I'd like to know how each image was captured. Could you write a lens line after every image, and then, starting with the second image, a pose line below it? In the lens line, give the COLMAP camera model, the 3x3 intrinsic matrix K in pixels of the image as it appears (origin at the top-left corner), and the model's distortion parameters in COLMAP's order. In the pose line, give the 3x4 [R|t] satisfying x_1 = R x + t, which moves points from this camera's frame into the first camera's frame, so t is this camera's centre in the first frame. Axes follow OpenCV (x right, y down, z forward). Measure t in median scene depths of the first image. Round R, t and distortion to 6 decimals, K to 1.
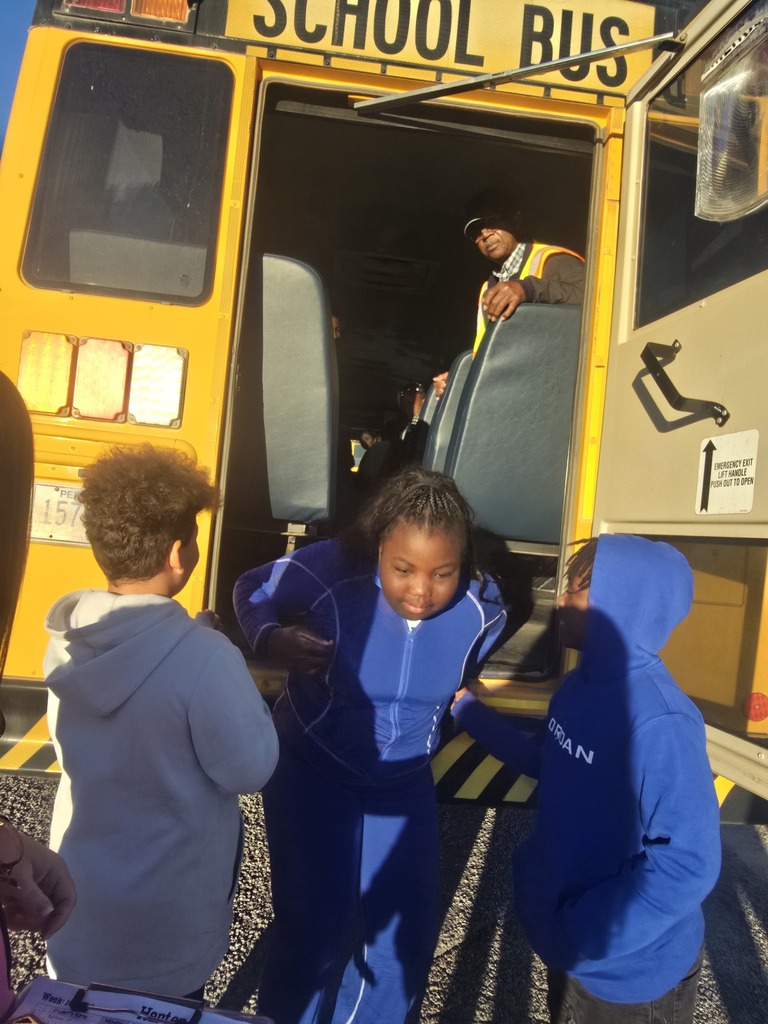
lens RADIAL K [[671.7, 0, 392.0], [0, 671.7, 508.9], [0, 0, 1]] dist [-0.009092, 0.003837]
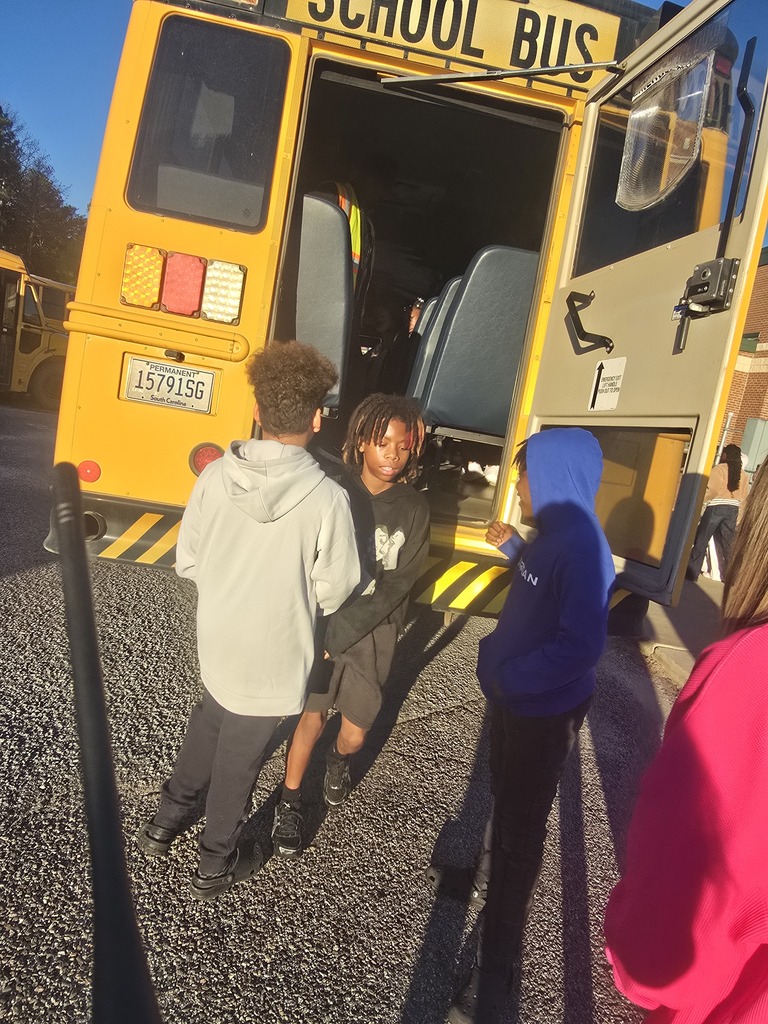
lens RADIAL K [[671.7, 0, 392.0], [0, 671.7, 508.9], [0, 0, 1]] dist [-0.009092, 0.003837]
pose [[0.997091, 0.070271, 0.029530, -0.016056], [-0.073573, 0.988536, 0.131847, 0.046021], [-0.019926, -0.133636, 0.990830, -0.410045]]
